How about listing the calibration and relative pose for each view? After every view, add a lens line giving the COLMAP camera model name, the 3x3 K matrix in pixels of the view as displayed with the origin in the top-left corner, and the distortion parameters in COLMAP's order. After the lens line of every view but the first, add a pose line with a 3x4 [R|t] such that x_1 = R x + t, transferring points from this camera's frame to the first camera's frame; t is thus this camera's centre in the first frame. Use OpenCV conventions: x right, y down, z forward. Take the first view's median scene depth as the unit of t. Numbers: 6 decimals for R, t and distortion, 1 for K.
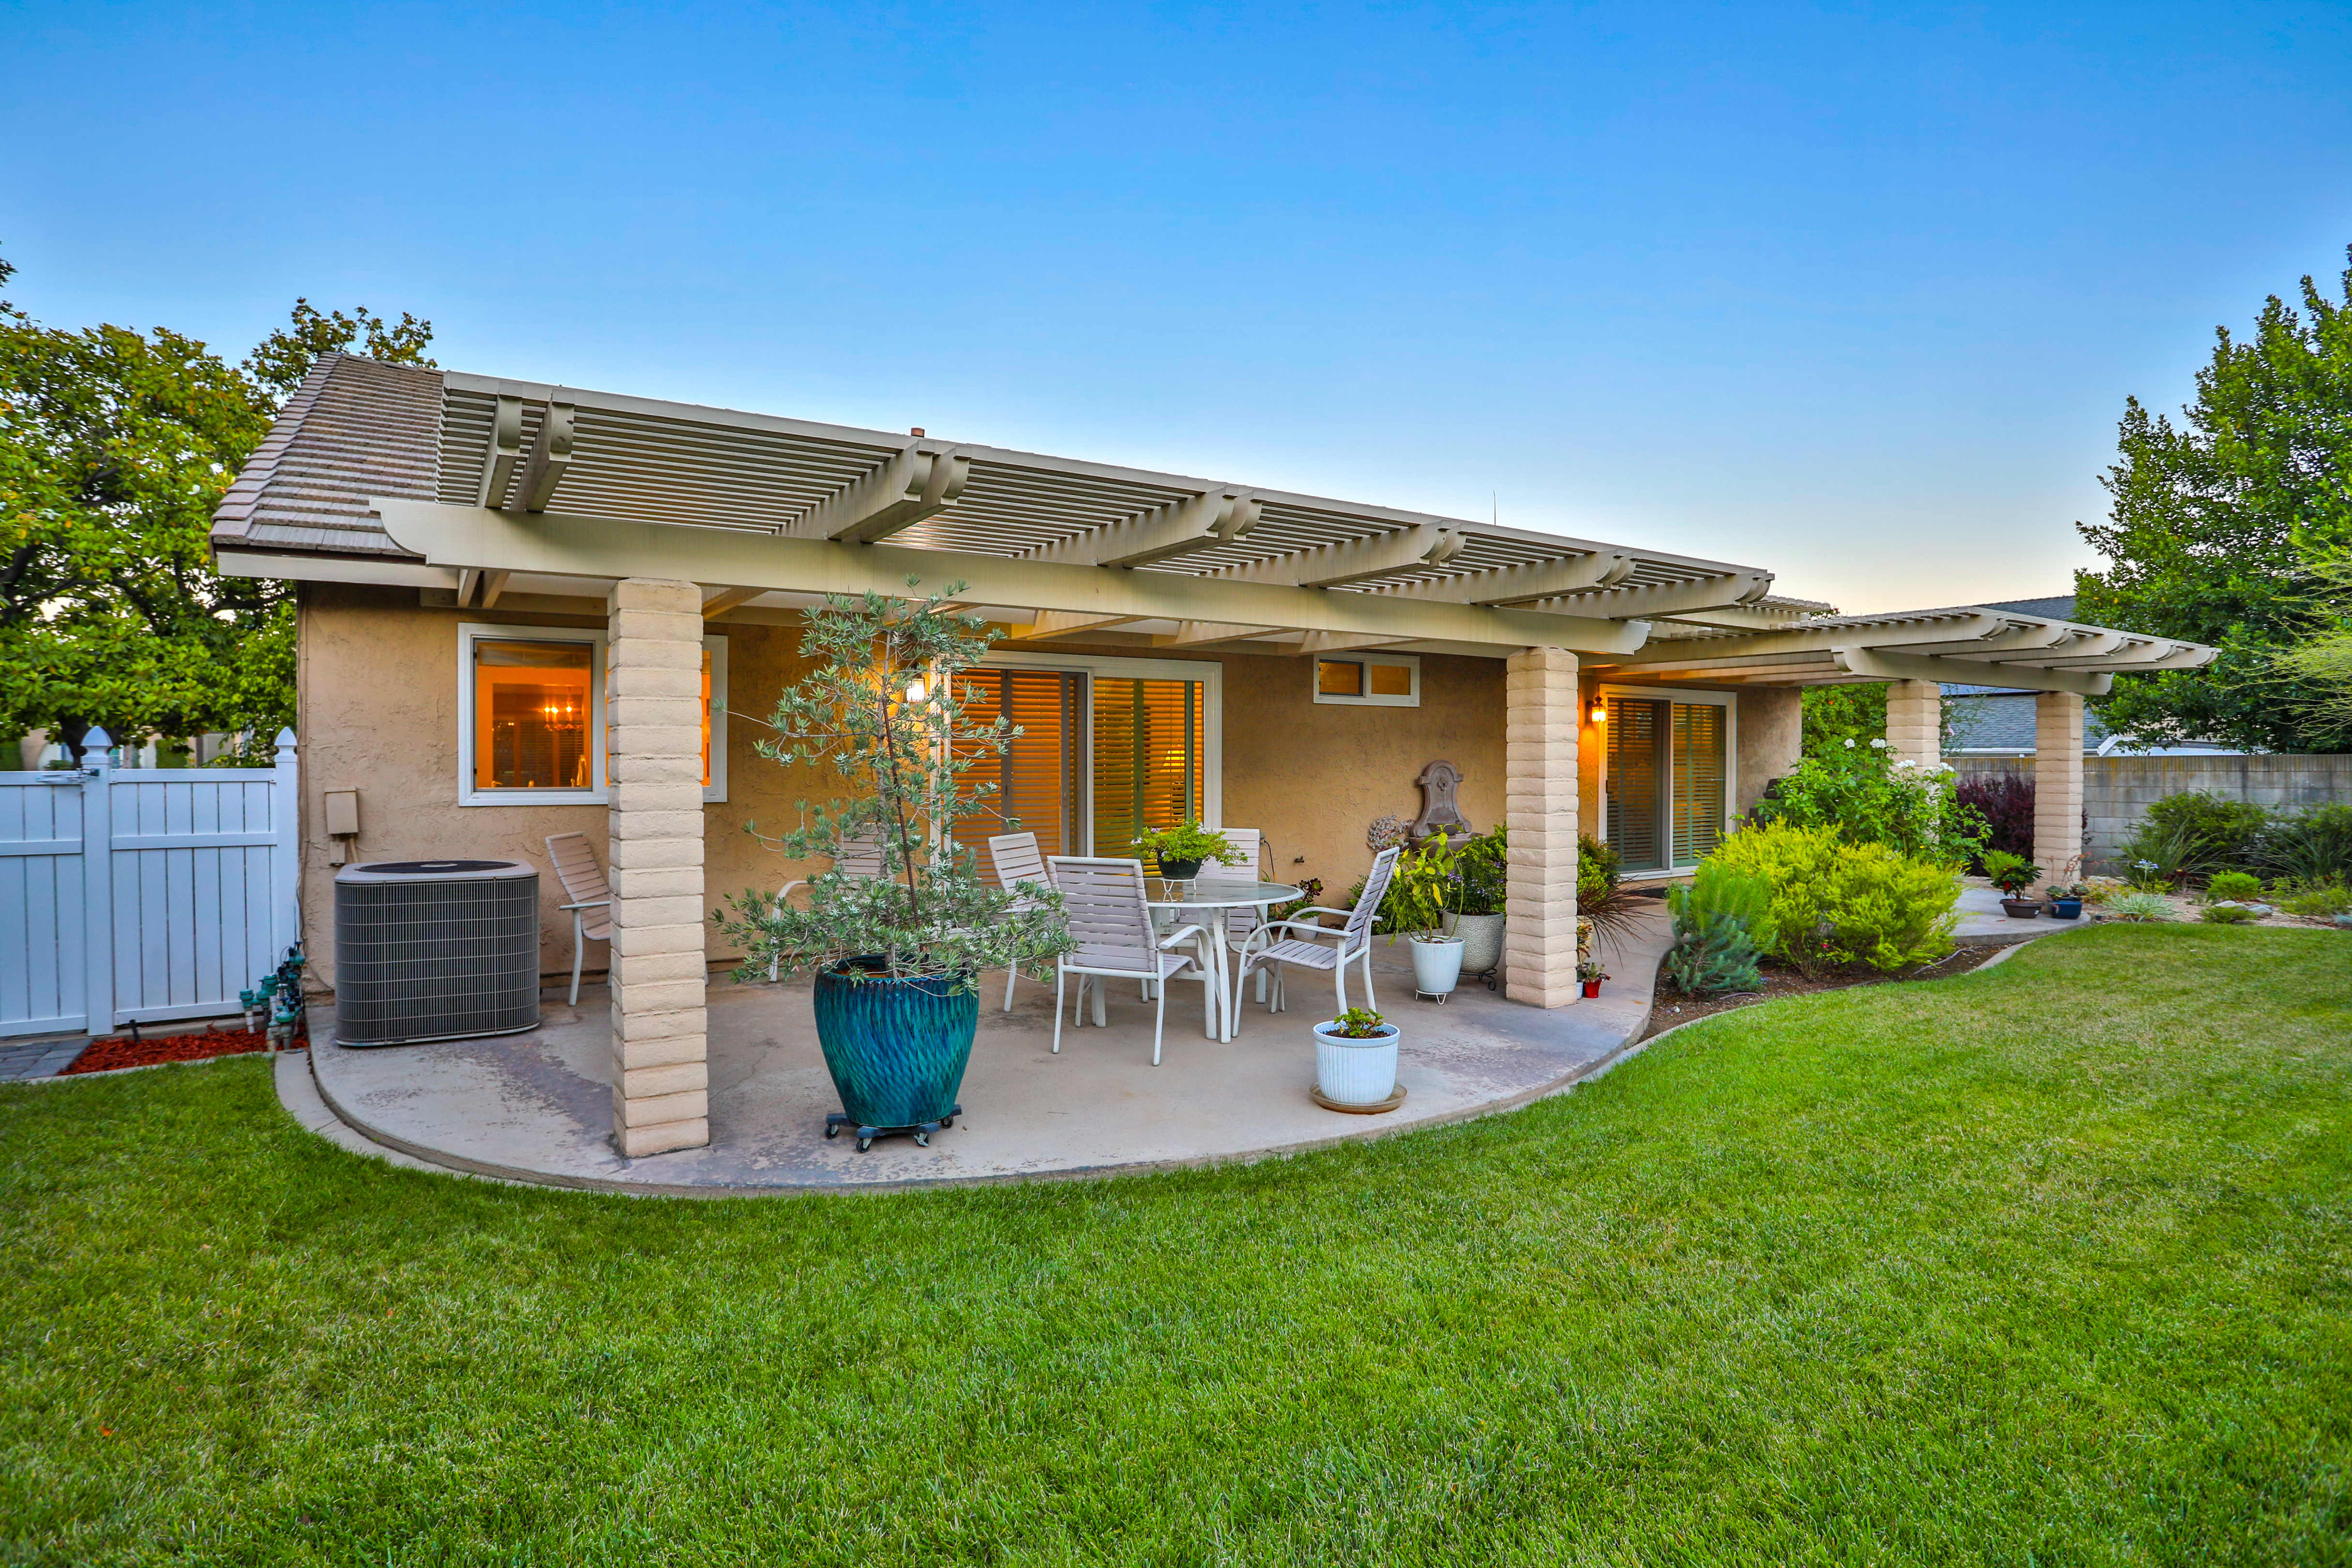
lens RADIAL K [[1187.9, 0, 1162.2], [0, 1187.9, 787.1], [0, 0, 1]] dist [-0.045103, 0.017538]
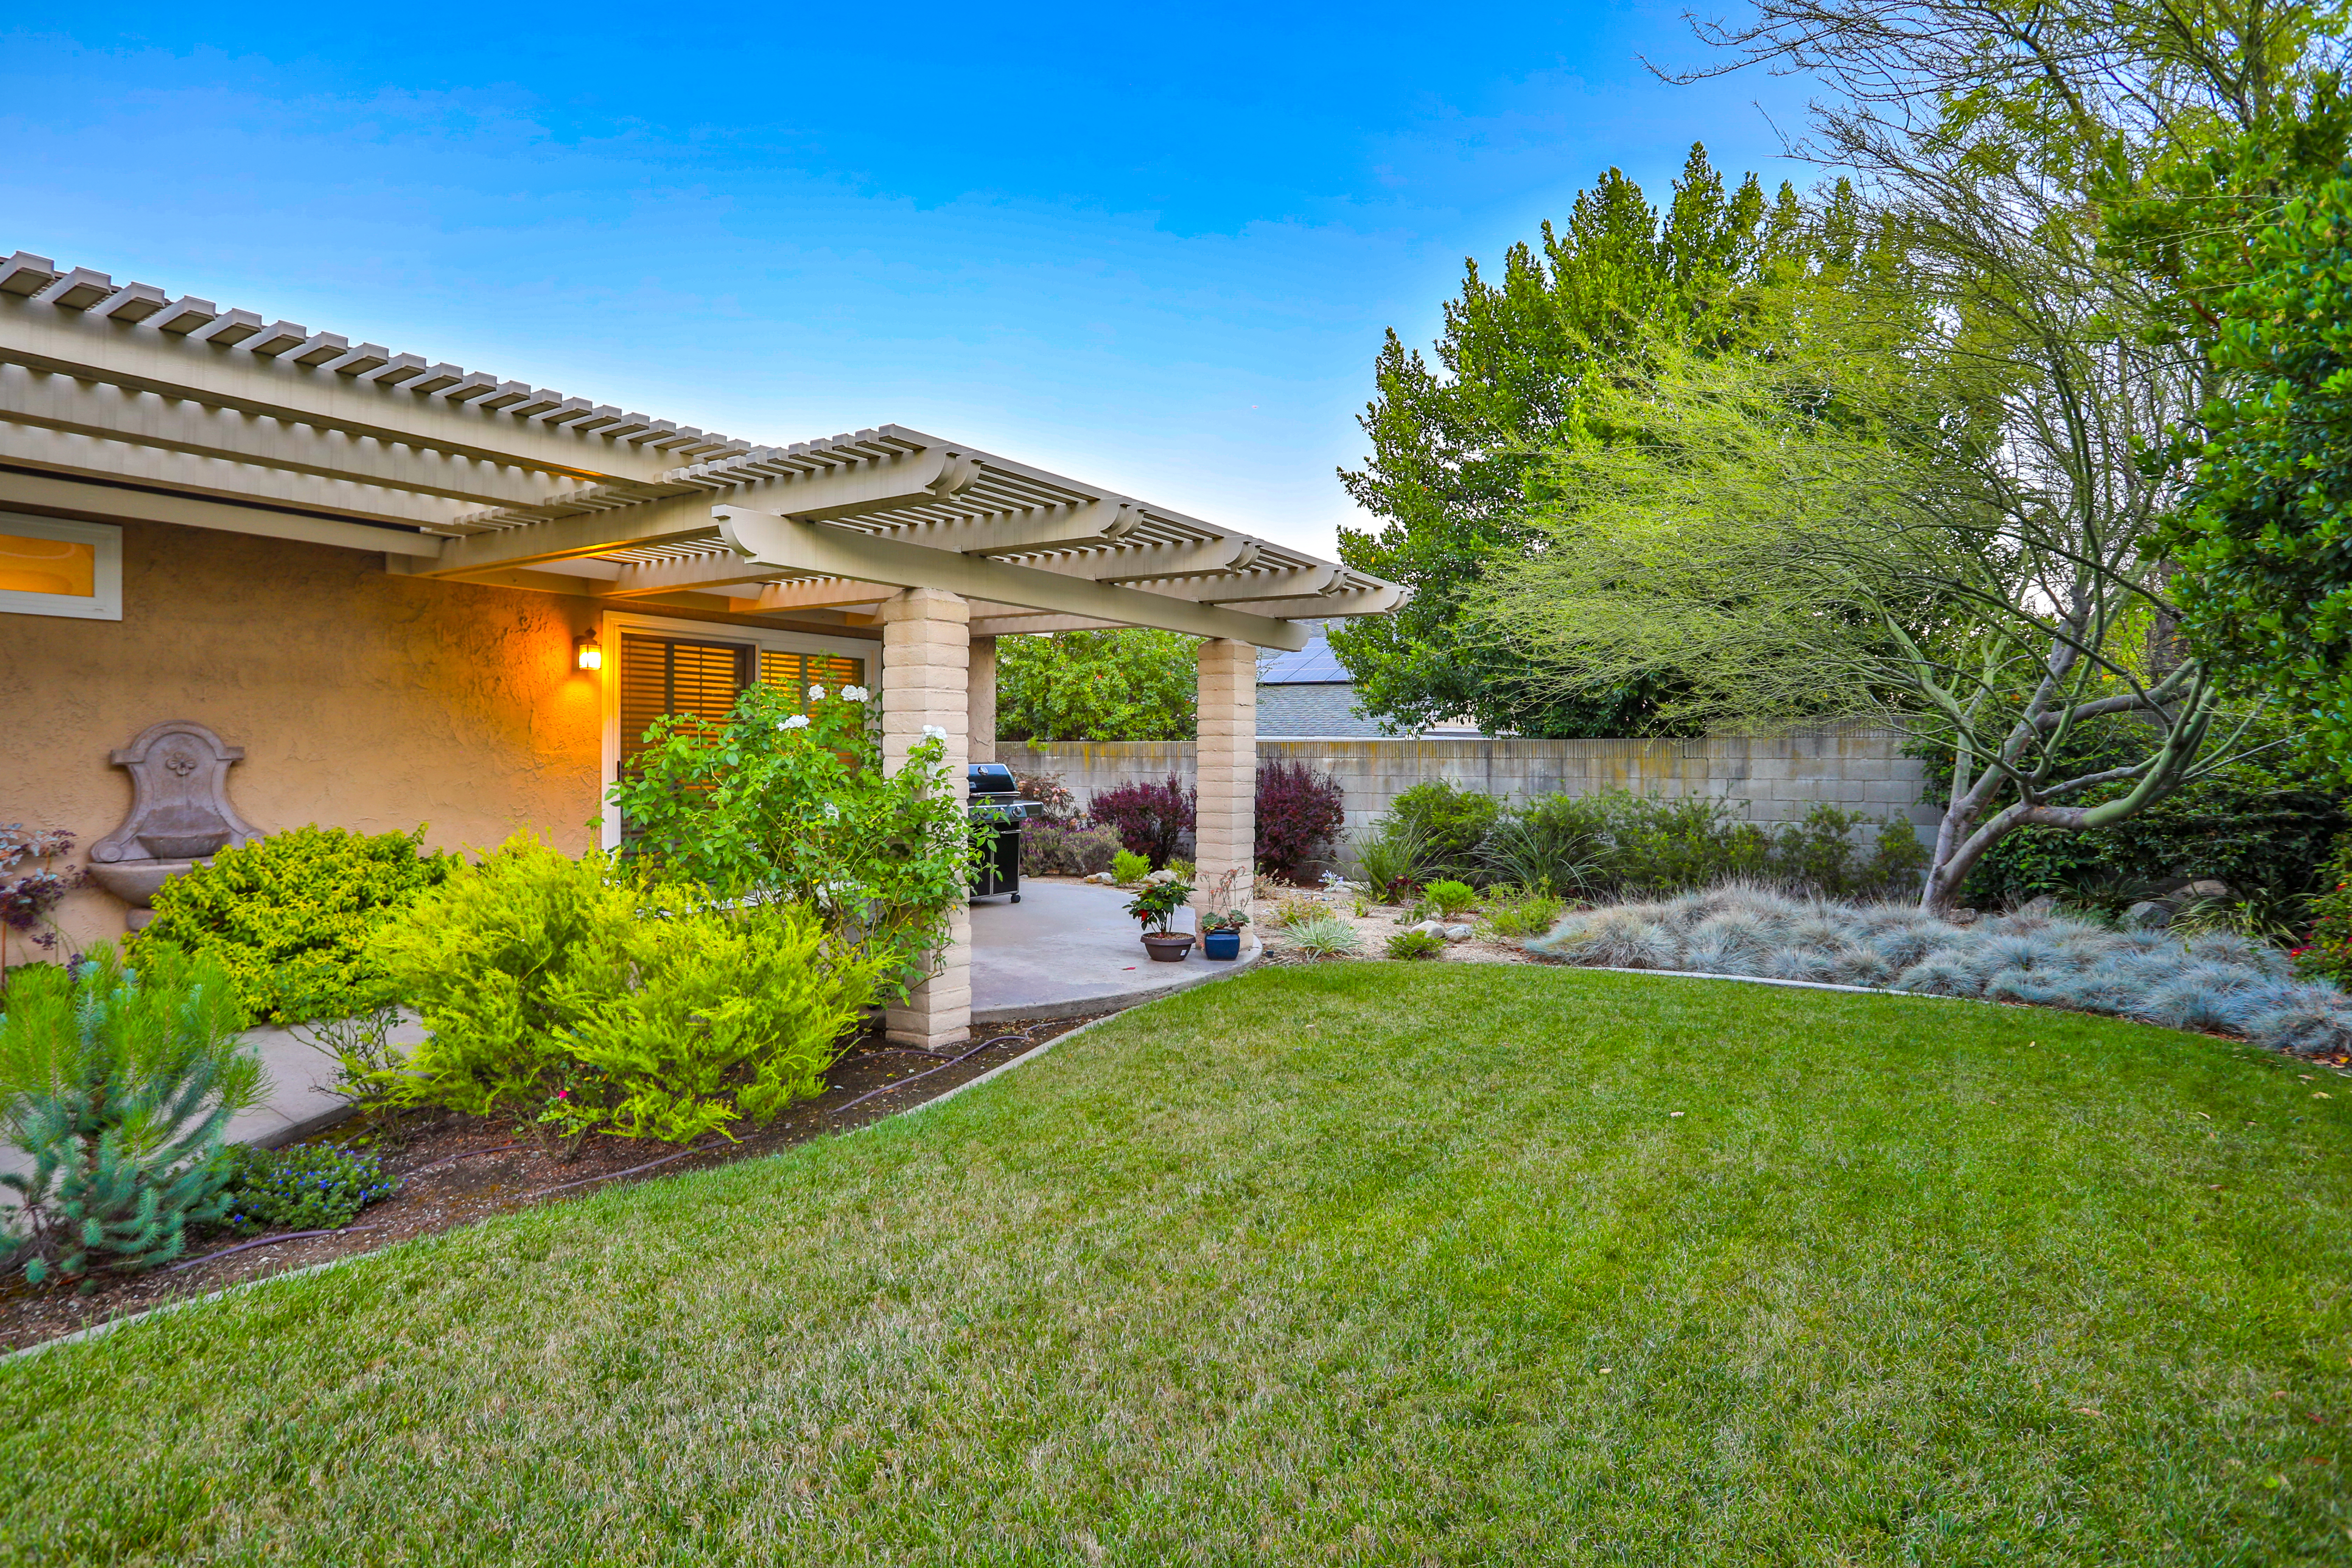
lens RADIAL K [[1187.9, 0, 1162.2], [0, 1187.9, 787.1], [0, 0, 1]] dist [-0.045103, 0.017538]
pose [[0.918993, -0.002498, 0.394265, 0.353318], [0.000535, 0.999987, 0.005090, 0.003998], [-0.394273, -0.004467, 0.918983, 0.268789]]
